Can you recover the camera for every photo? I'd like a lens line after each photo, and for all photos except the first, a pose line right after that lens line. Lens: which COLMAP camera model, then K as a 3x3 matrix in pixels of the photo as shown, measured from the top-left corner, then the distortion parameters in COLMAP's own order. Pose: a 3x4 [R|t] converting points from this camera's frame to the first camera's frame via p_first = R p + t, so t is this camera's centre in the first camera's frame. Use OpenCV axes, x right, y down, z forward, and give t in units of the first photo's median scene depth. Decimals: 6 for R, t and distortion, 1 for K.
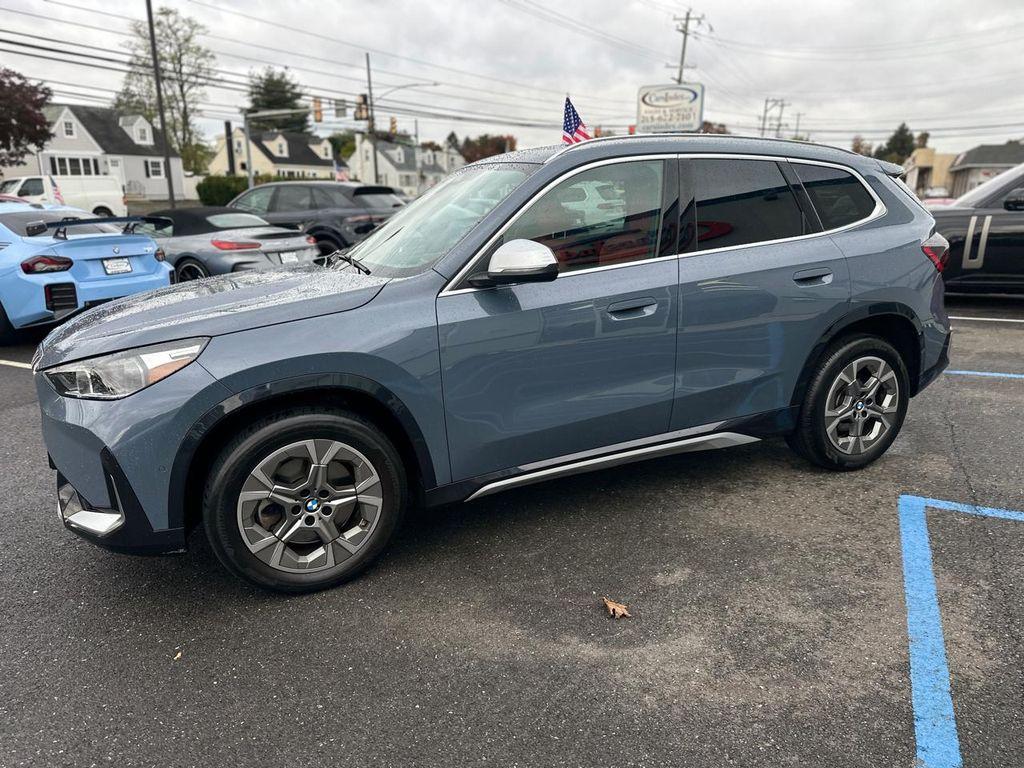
lens RADIAL K [[722.9, 0, 509.6], [0, 722.9, 392.2], [0, 0, 1]] dist [0.017596, -0.020592]
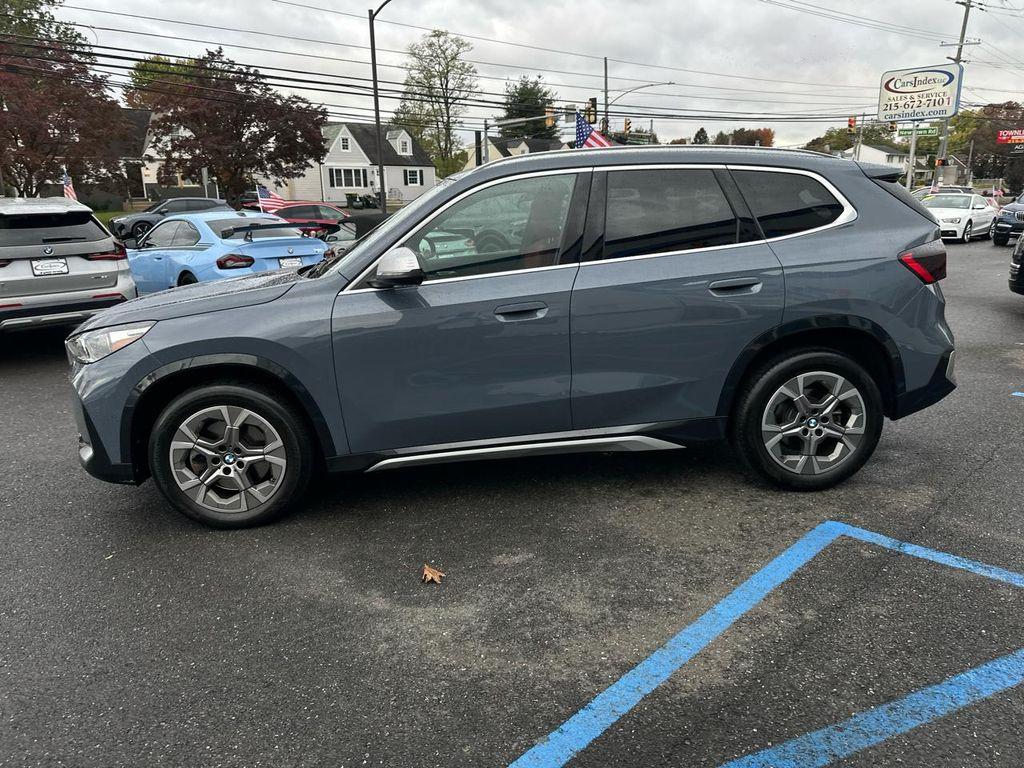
lens RADIAL K [[715.8, 0, 504.0], [0, 715.8, 387.0], [0, 0, 1]] dist [0.043101, -0.051312]
pose [[0.943546, 0.068313, -0.324122, 0.209204], [-0.069949, 0.997529, 0.006616, -0.003425], [0.323773, 0.016429, 0.945992, -0.009397]]
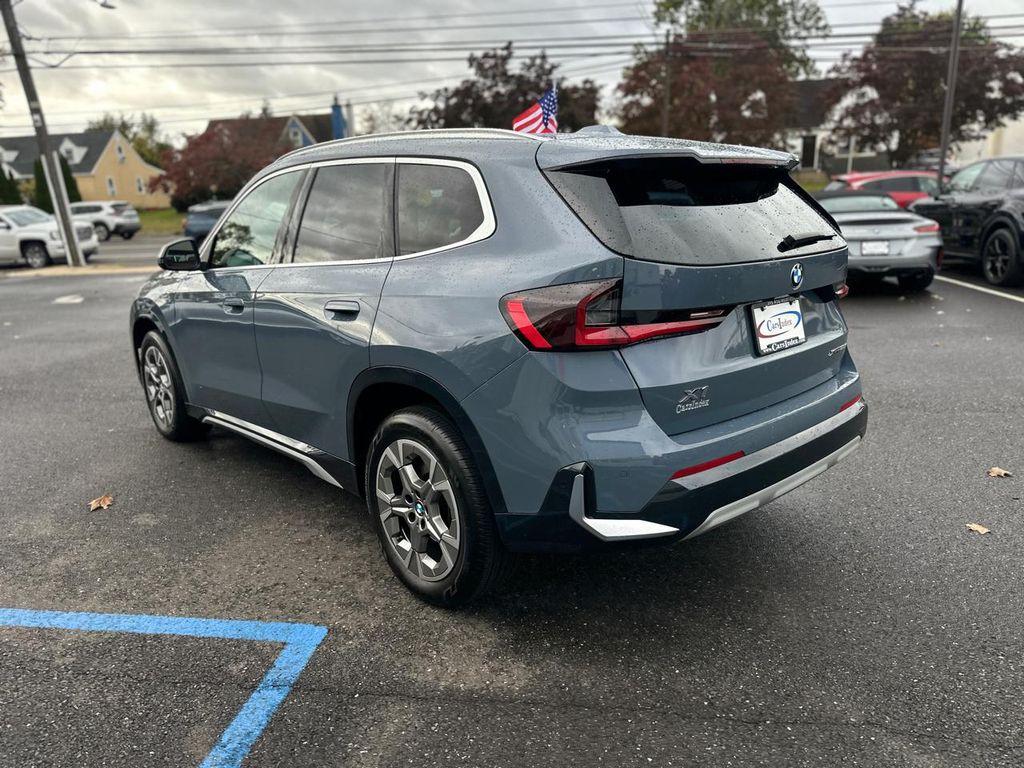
lens RADIAL K [[726.0, 0, 512.0], [0, 726.0, 384.0], [0, 0, 1]] dist [0.024522, -0.029345]
pose [[0.314286, 0.241511, -0.918094, 0.579565], [-0.217589, 0.959679, 0.177964, -0.124216], [0.924056, 0.143836, 0.354164, 0.423915]]
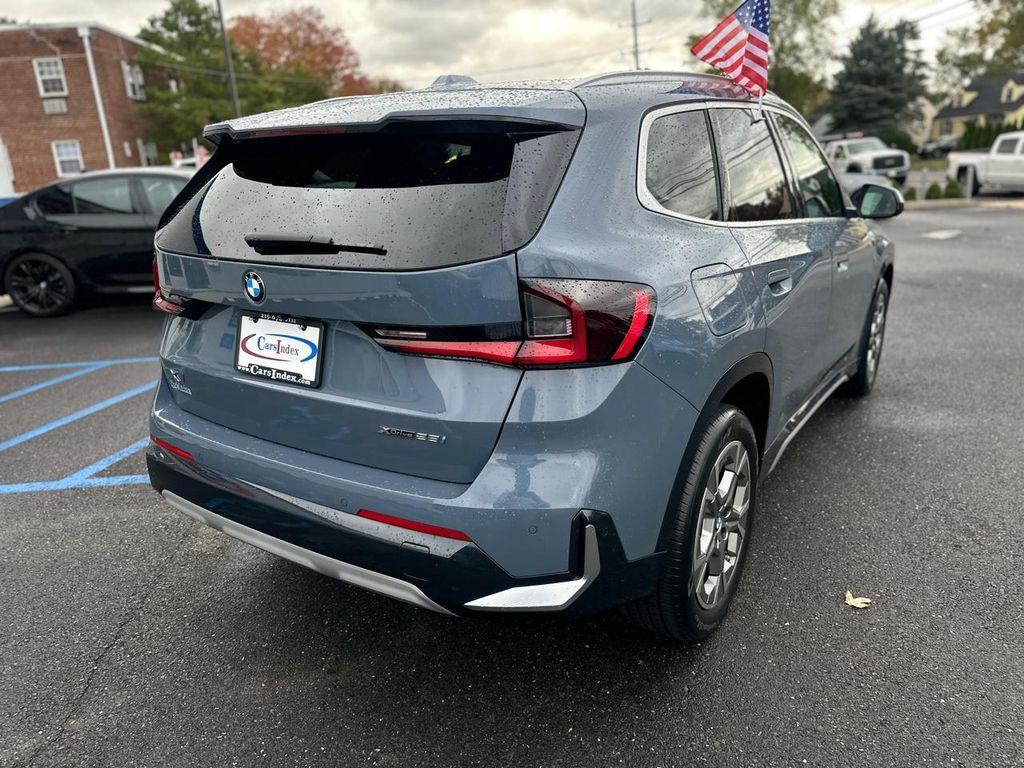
lens RADIAL K [[740.0, 0, 507.5], [0, 740.0, 387.9], [0, 0, 1]] dist [0.016081, -0.020430]
pose [[-0.851053, 0.199004, -0.485907, 0.365681], [-0.087508, 0.858700, 0.504951, -0.246317], [0.517736, 0.472261, -0.713385, 0.890533]]
